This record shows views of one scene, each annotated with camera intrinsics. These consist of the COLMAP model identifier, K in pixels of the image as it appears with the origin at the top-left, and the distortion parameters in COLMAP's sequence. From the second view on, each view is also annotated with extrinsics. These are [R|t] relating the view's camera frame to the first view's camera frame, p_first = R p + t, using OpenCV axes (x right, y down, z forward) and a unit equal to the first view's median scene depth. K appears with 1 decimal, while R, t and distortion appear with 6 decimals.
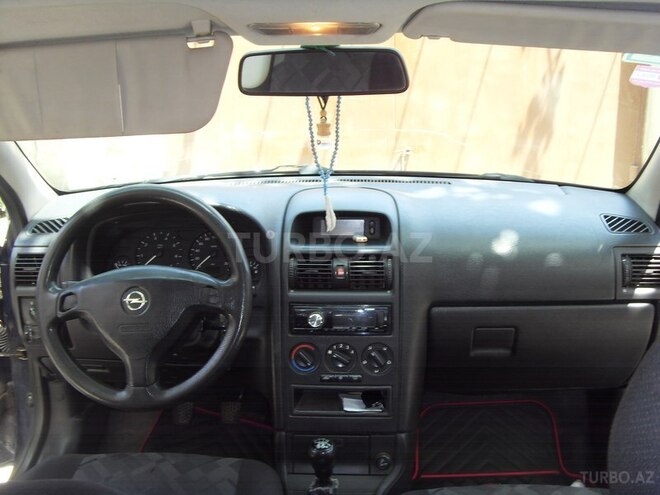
lens RADIAL K [[707.7, 0, 331.0], [0, 707.7, 249.8], [0, 0, 1]] dist [-0.115606, 0.000000]
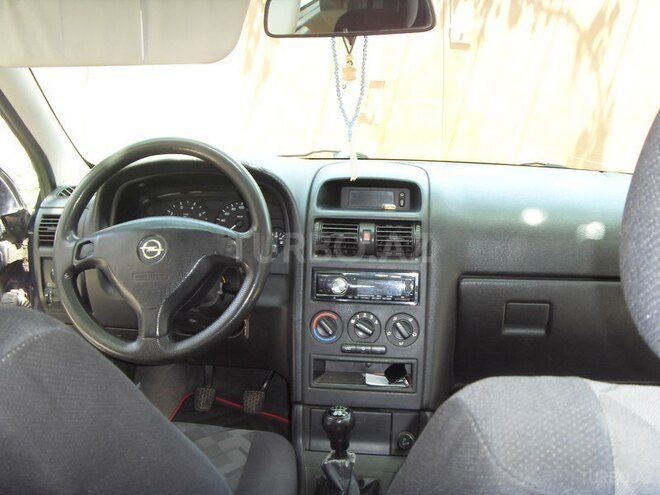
lens RADIAL K [[707.7, 0, 328.9], [0, 707.7, 245.8], [0, 0, 1]] dist [-0.115606, 0.000000]
pose [[0.997000, 0.030333, -0.071215, 0.031548], [-0.035509, 0.996731, -0.072571, 0.115308], [0.068781, 0.074882, 0.994818, 0.040239]]
